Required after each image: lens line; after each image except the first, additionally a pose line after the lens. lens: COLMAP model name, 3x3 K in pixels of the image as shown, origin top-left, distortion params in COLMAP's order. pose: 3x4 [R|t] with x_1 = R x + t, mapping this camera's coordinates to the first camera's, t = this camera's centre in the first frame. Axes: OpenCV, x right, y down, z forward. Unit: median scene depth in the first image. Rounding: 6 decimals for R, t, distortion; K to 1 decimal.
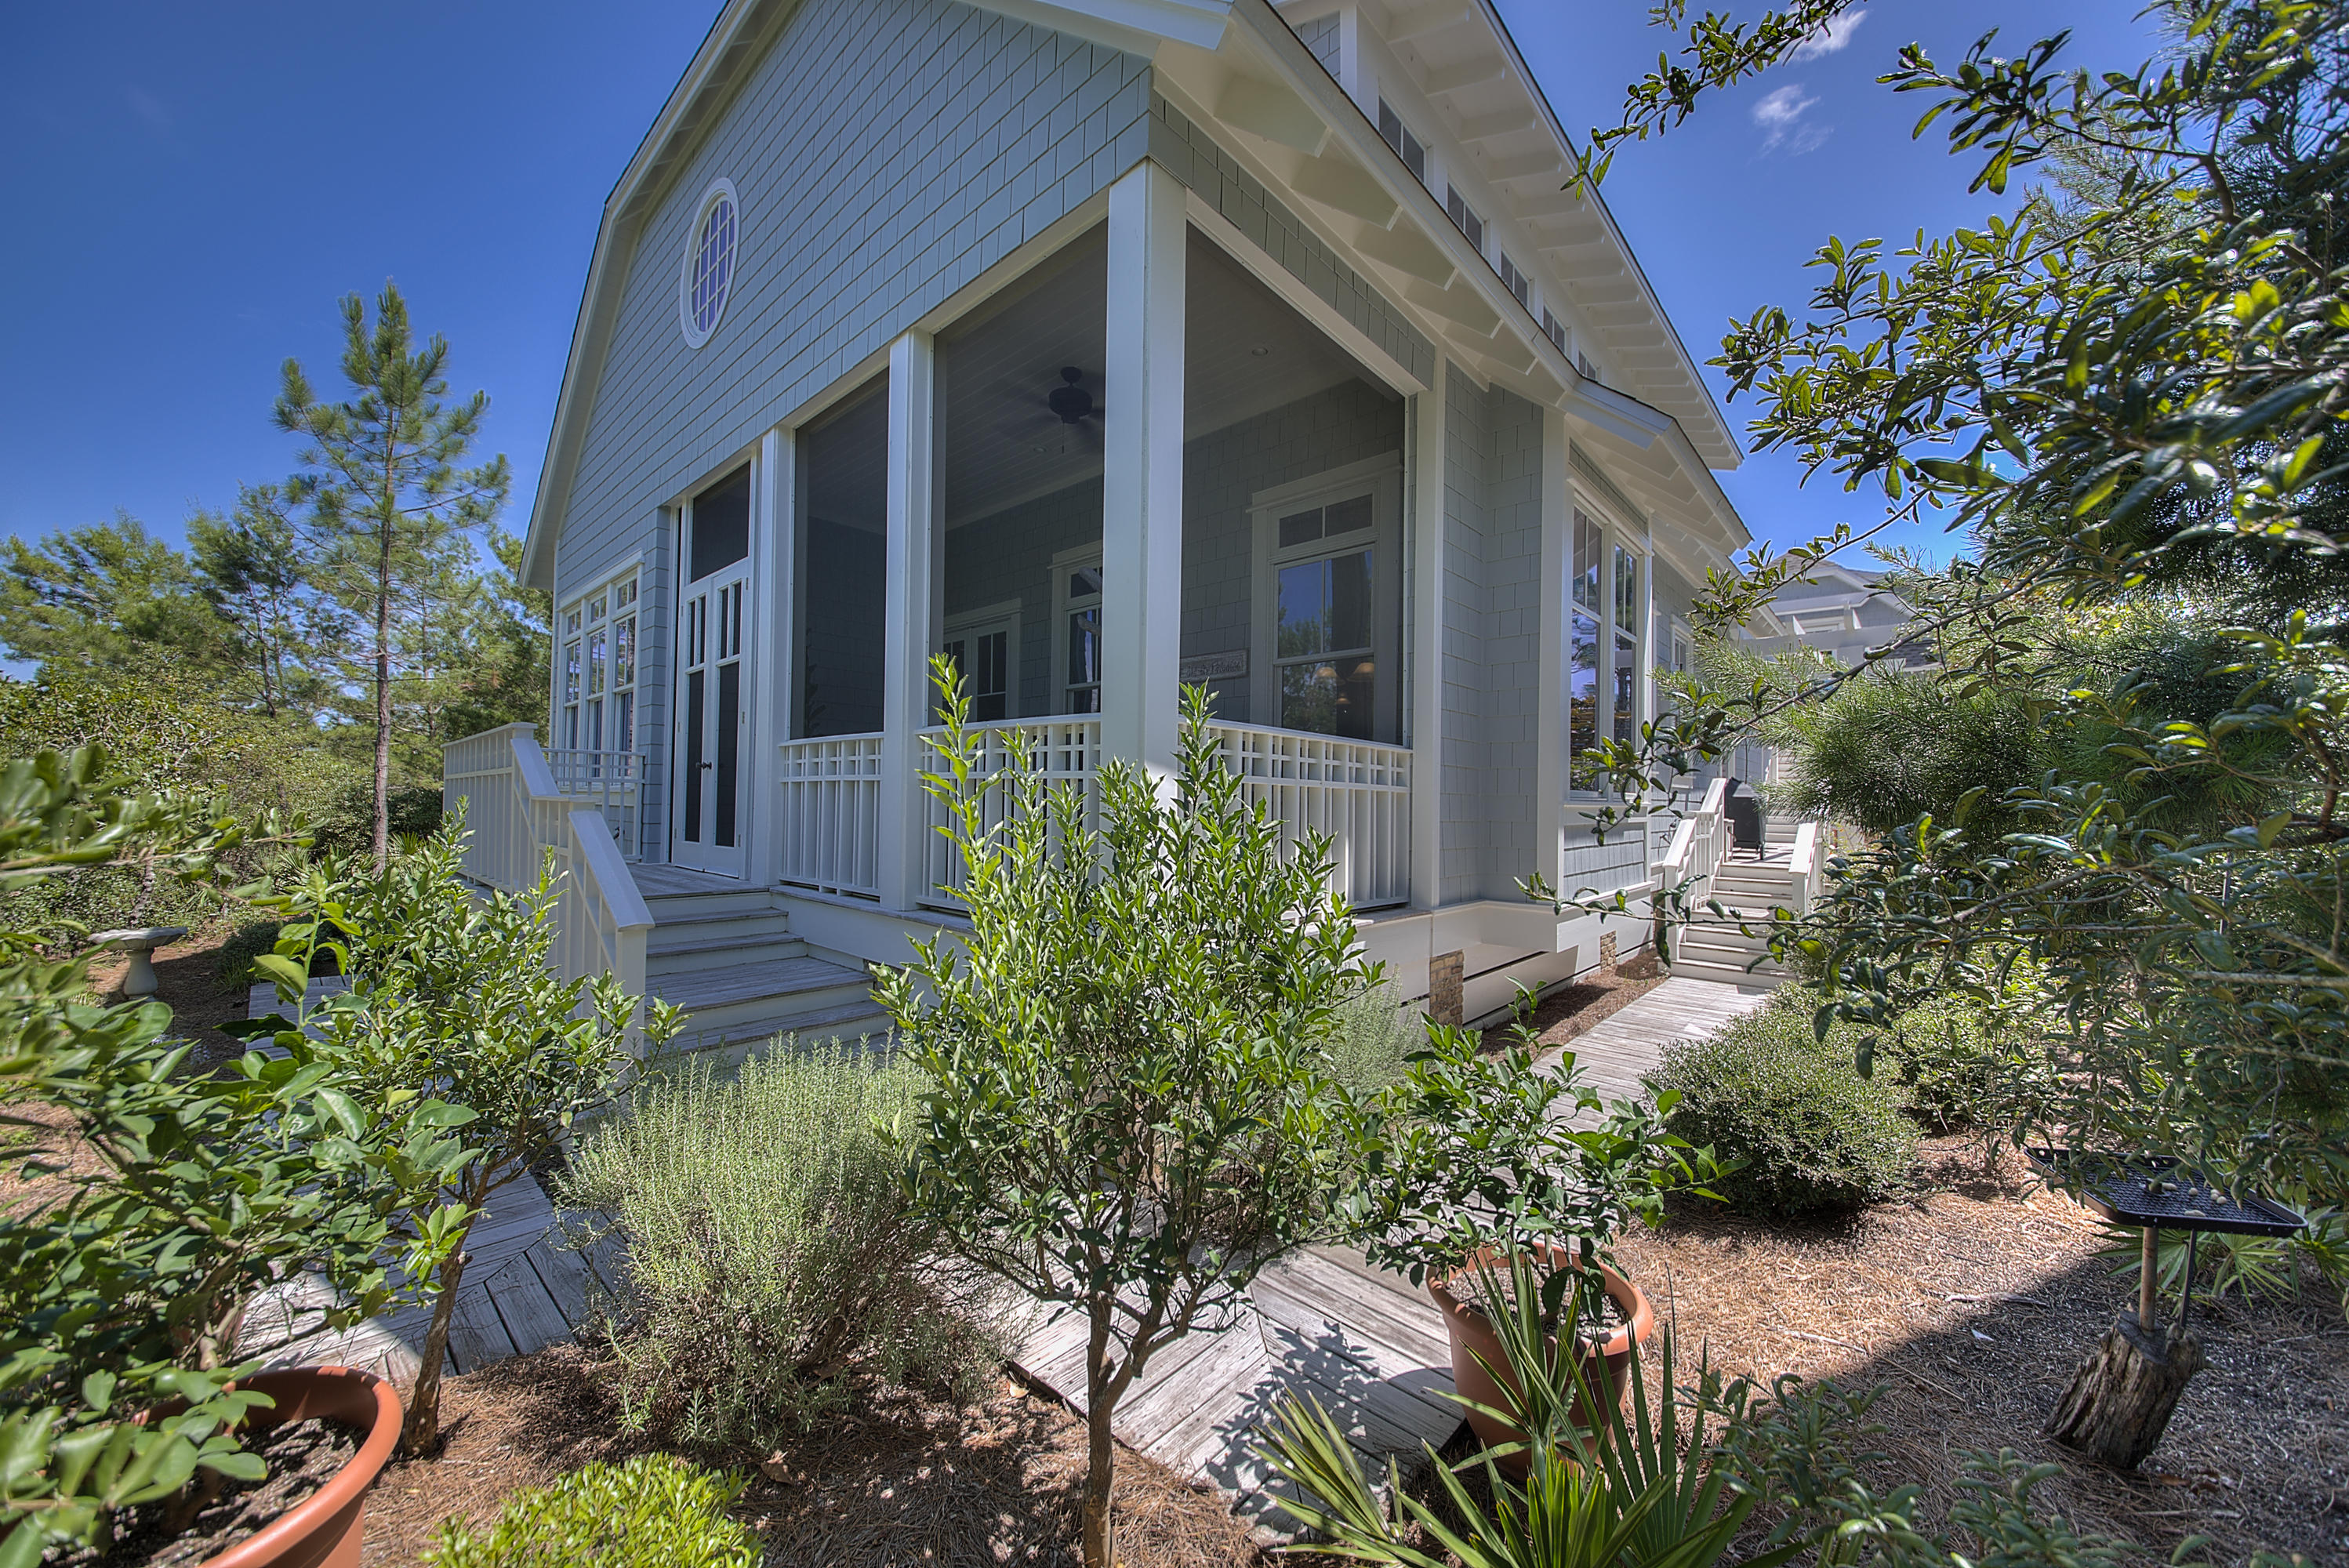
lens RADIAL K [[833.1, 0, 1198.6], [0, 833.1, 781.3], [0, 0, 1]] dist [-0.007936, -0.003727]
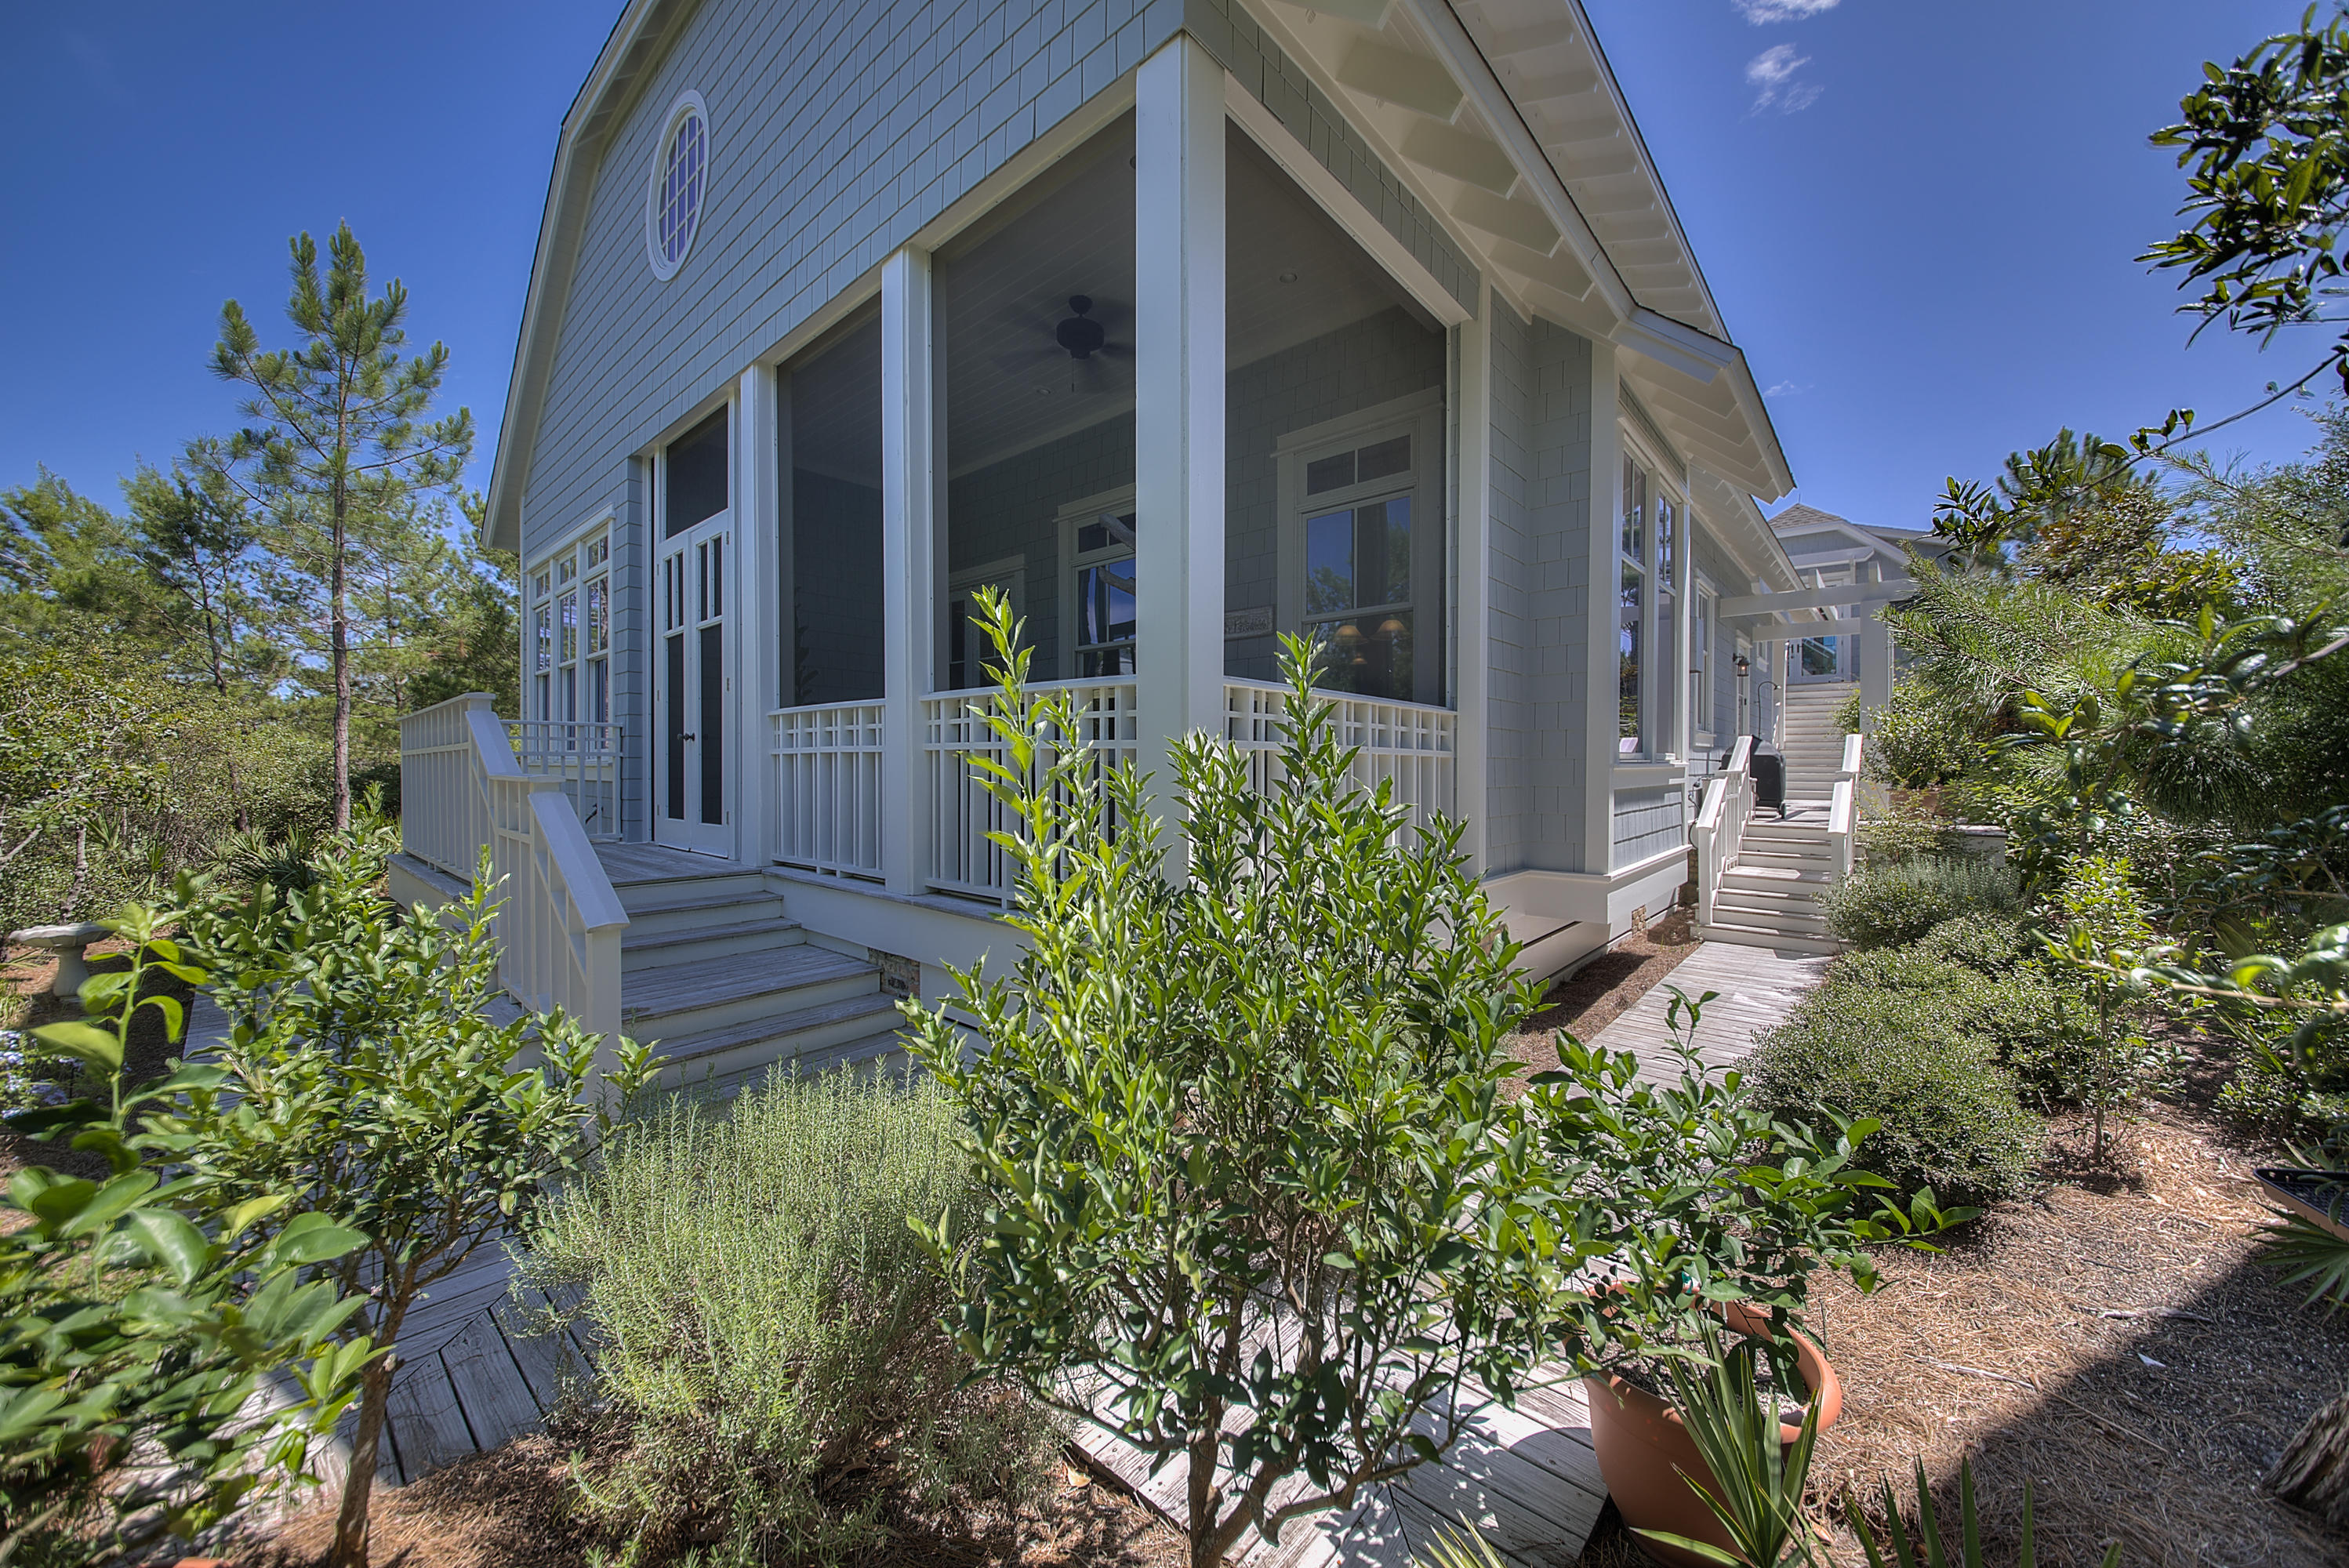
lens RADIAL K [[833.1, 0, 1218.4], [0, 833.1, 769.2], [0, 0, 1]] dist [-0.007936, -0.003727]
pose [[0.999561, -0.013175, 0.026543, -0.049507], [0.012348, 0.999440, 0.031106, -0.007053], [-0.026938, -0.030764, 0.999164, 0.098130]]
